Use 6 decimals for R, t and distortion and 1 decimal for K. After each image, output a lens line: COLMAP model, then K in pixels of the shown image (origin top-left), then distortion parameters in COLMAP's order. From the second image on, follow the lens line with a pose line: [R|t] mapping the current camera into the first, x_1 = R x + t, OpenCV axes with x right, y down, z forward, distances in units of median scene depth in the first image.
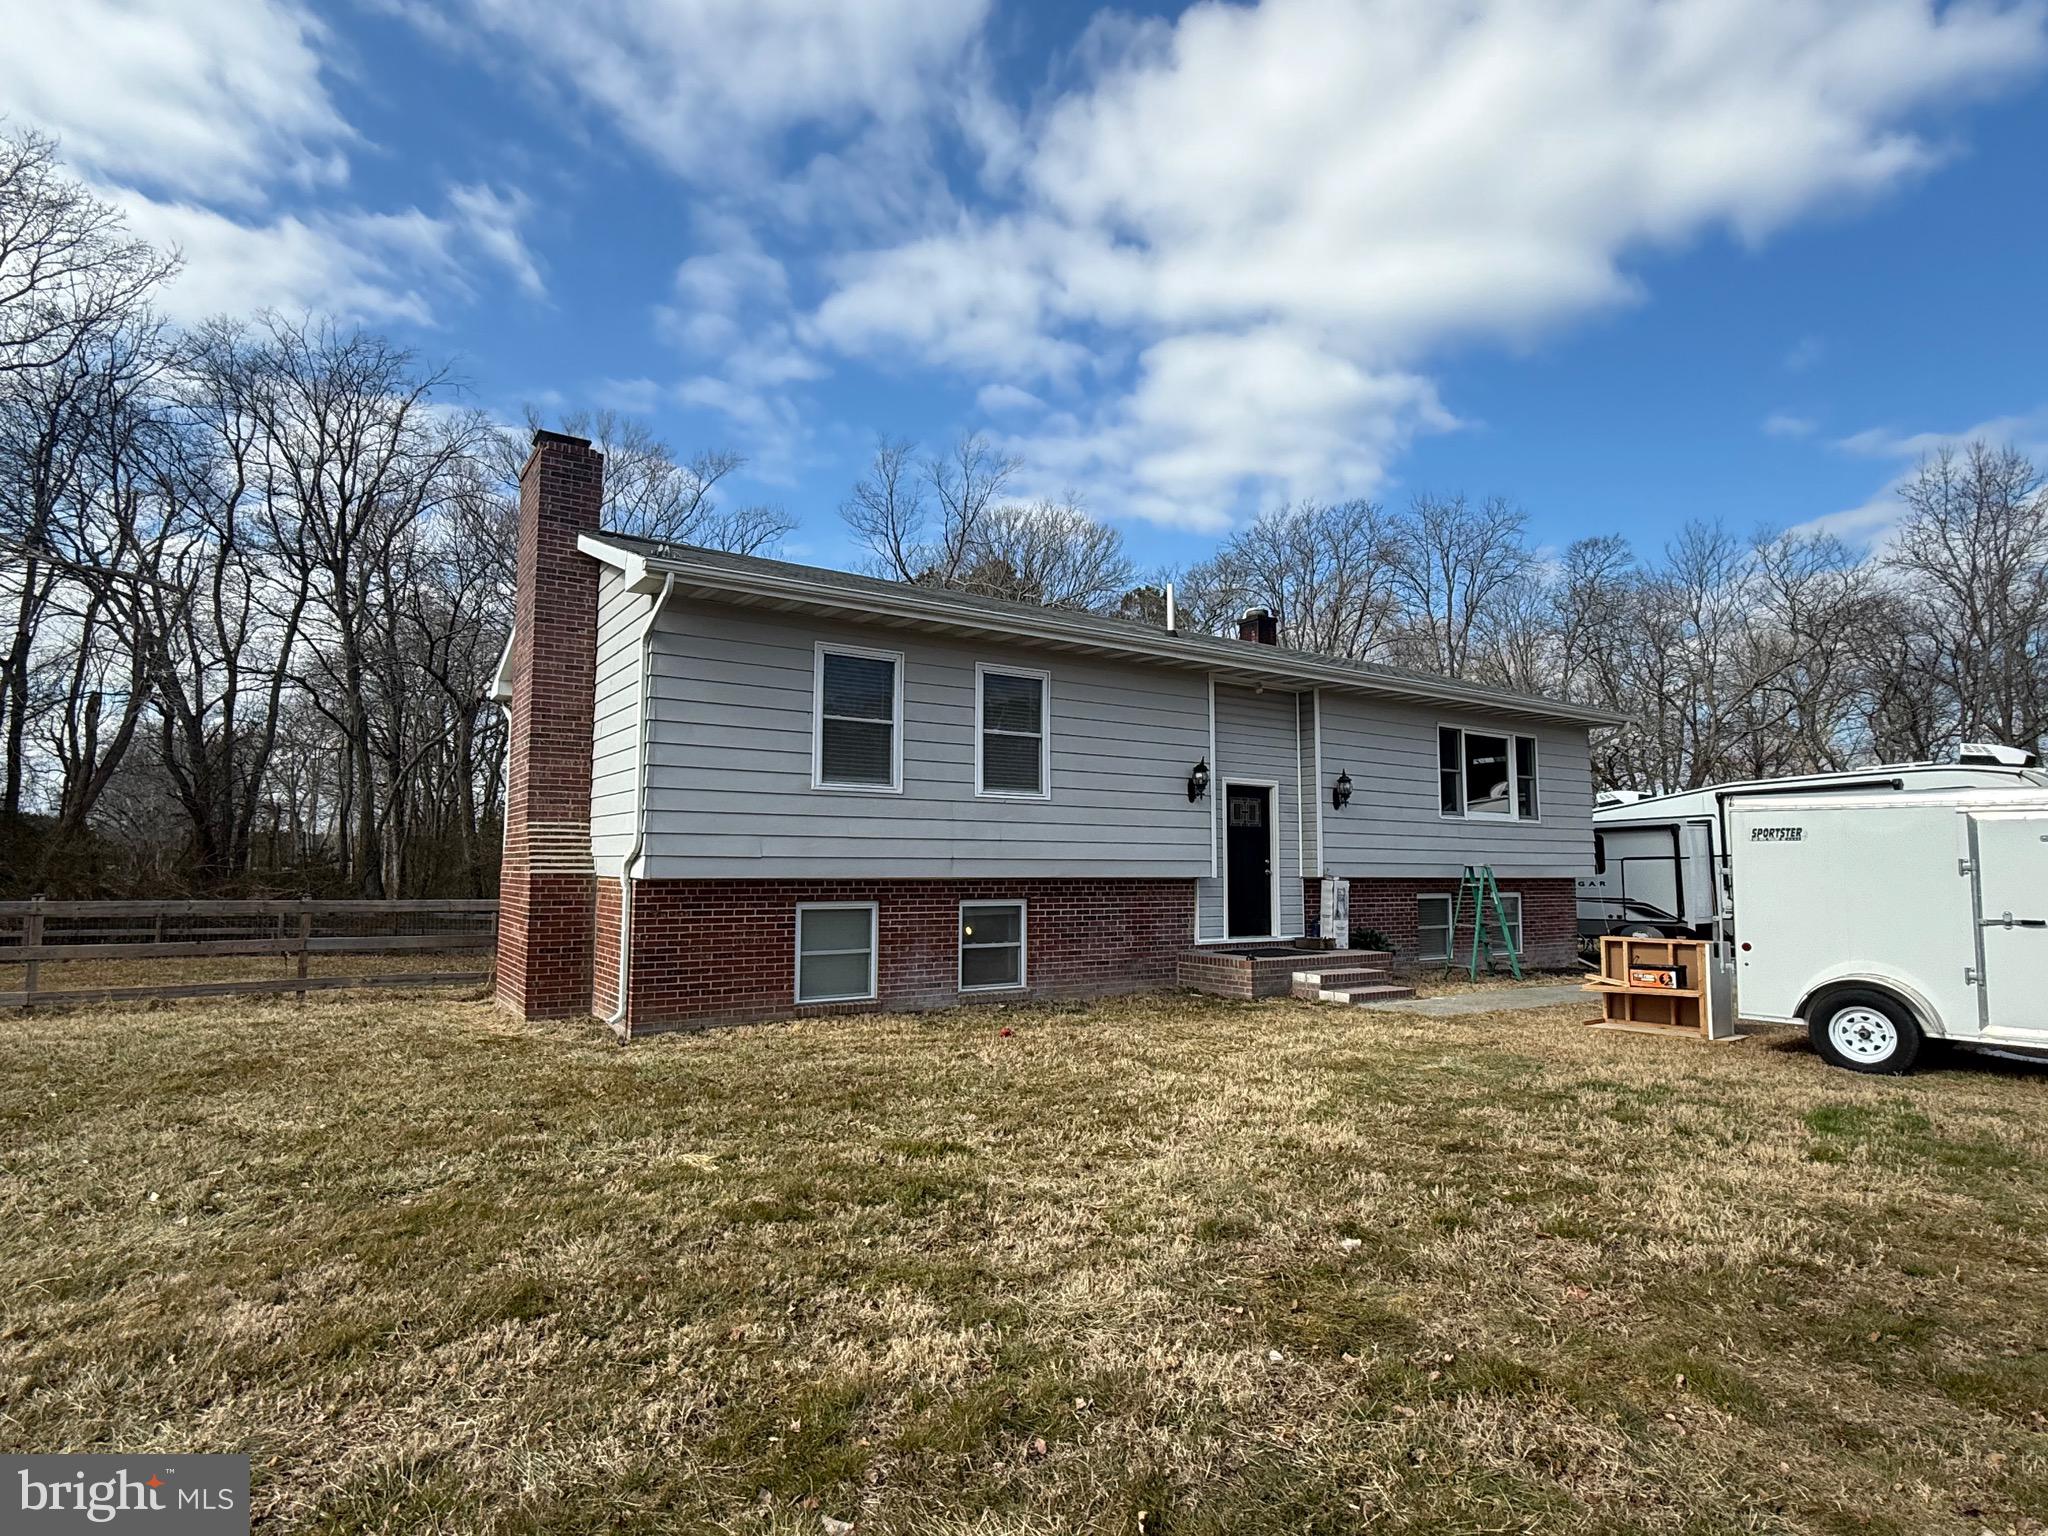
lens RADIAL K [[1081.2, 0, 1028.8], [0, 1081.2, 778.4], [0, 0, 1]] dist [-0.006784, 0.004663]
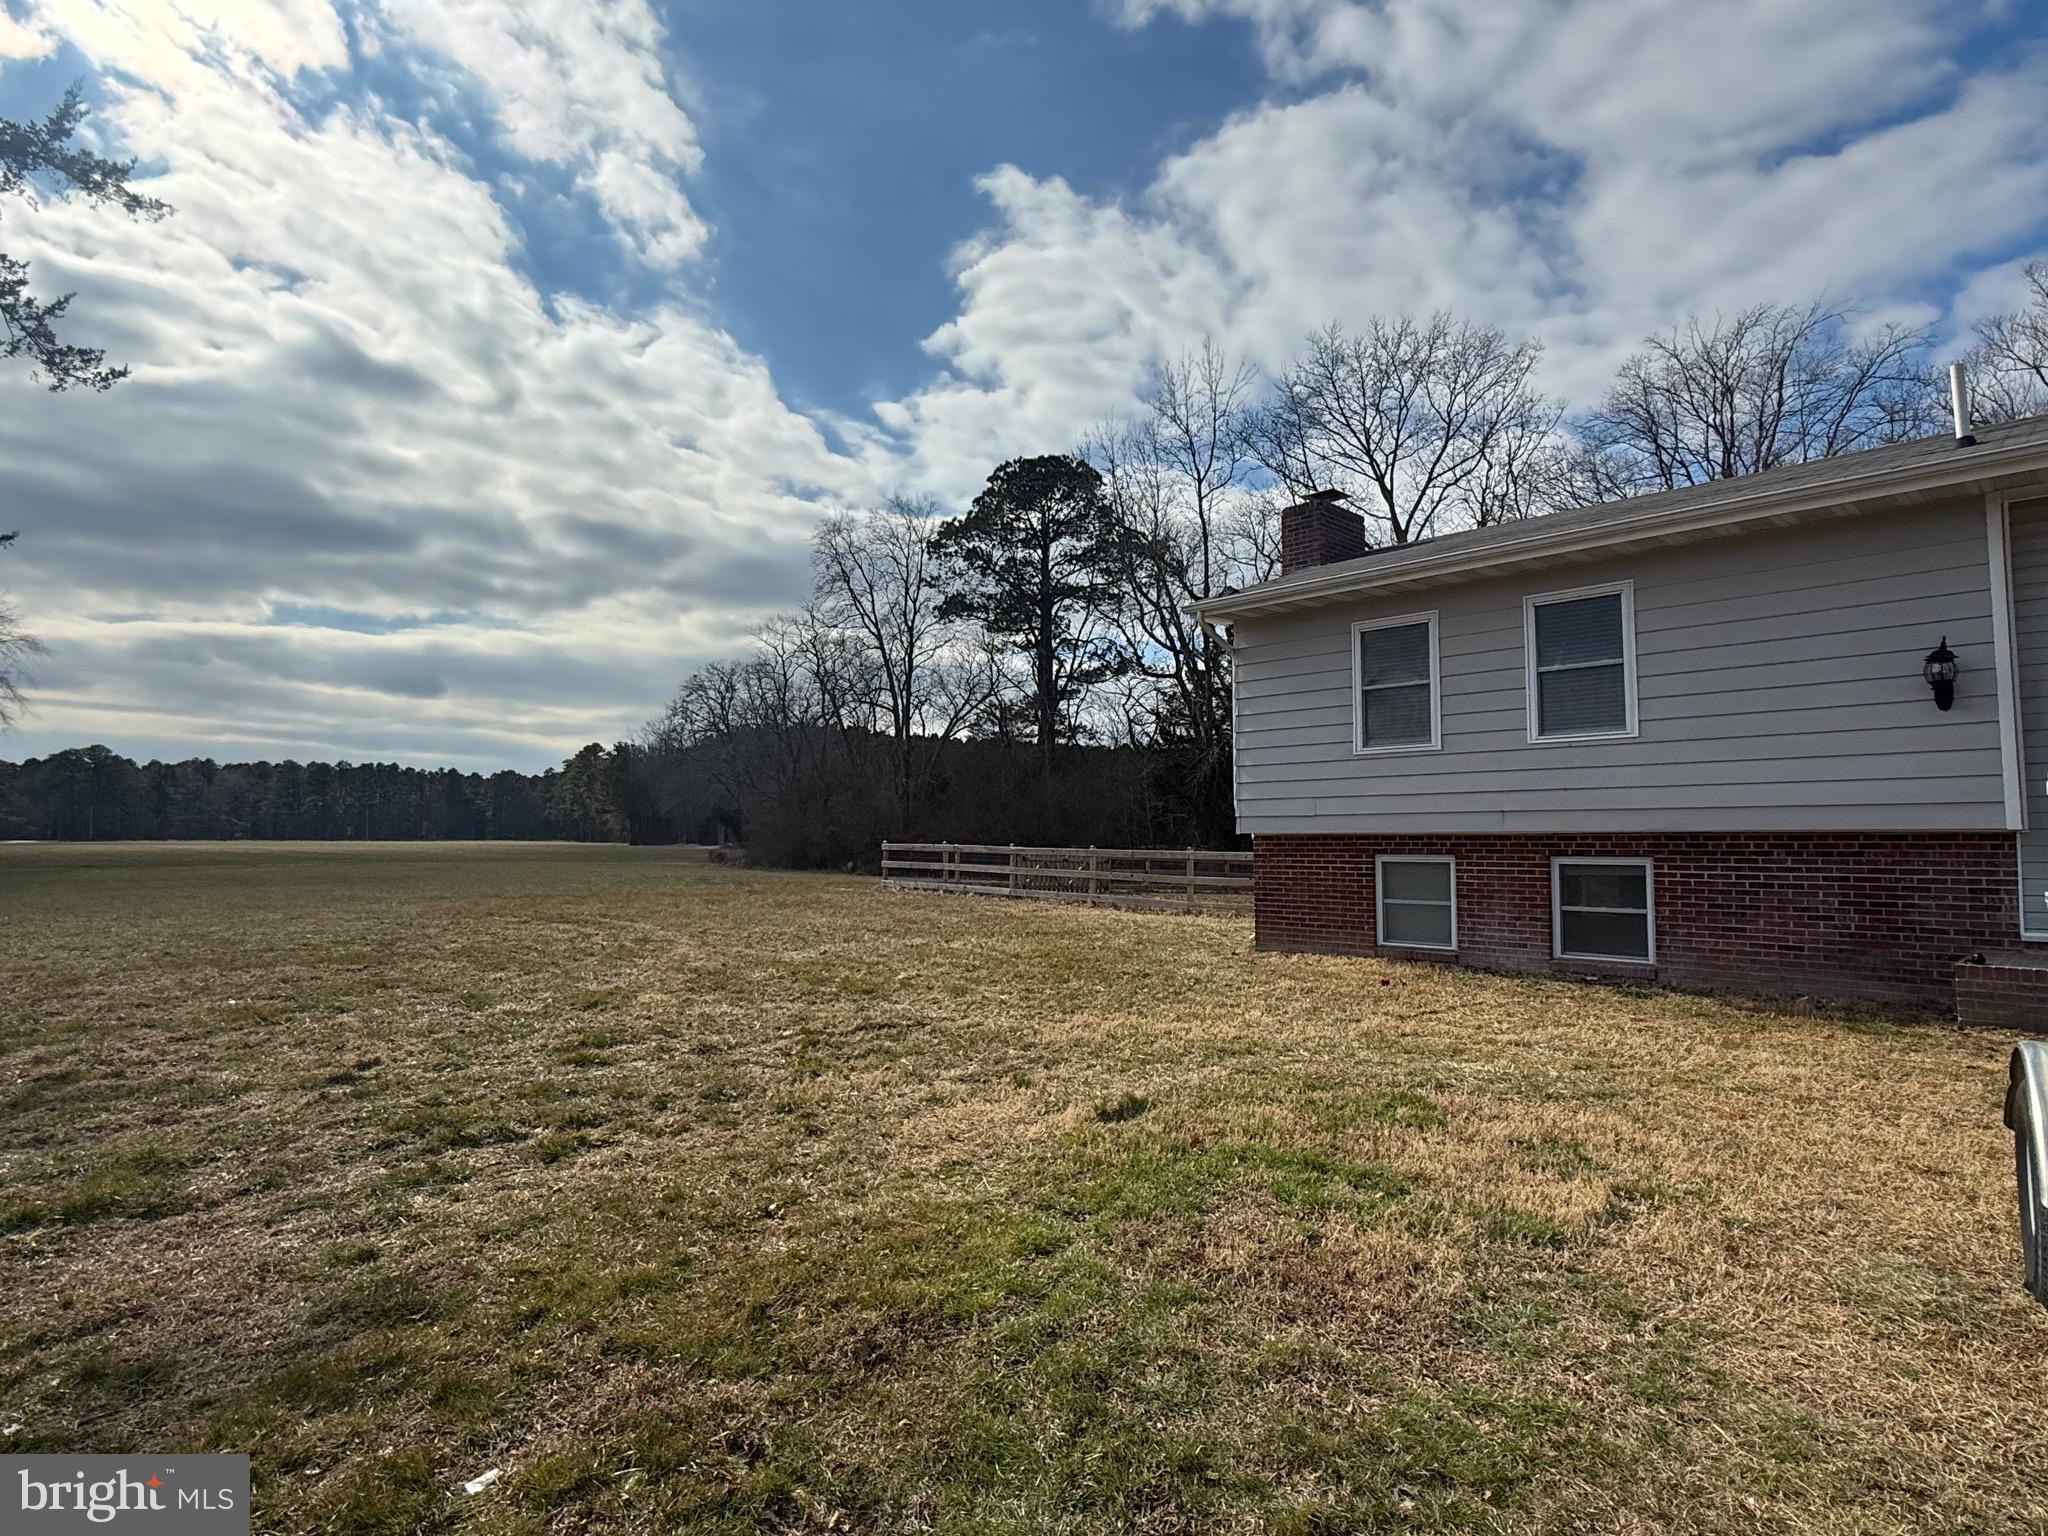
lens RADIAL K [[1081.2, 0, 1031.8], [0, 1081.2, 762.7], [0, 0, 1]] dist [-0.006784, 0.004663]
pose [[0.193104, -0.069001, -0.978749, 0.795510], [0.090517, 0.994523, -0.052254, 0.044503], [0.976994, -0.078503, 0.198292, 0.424562]]
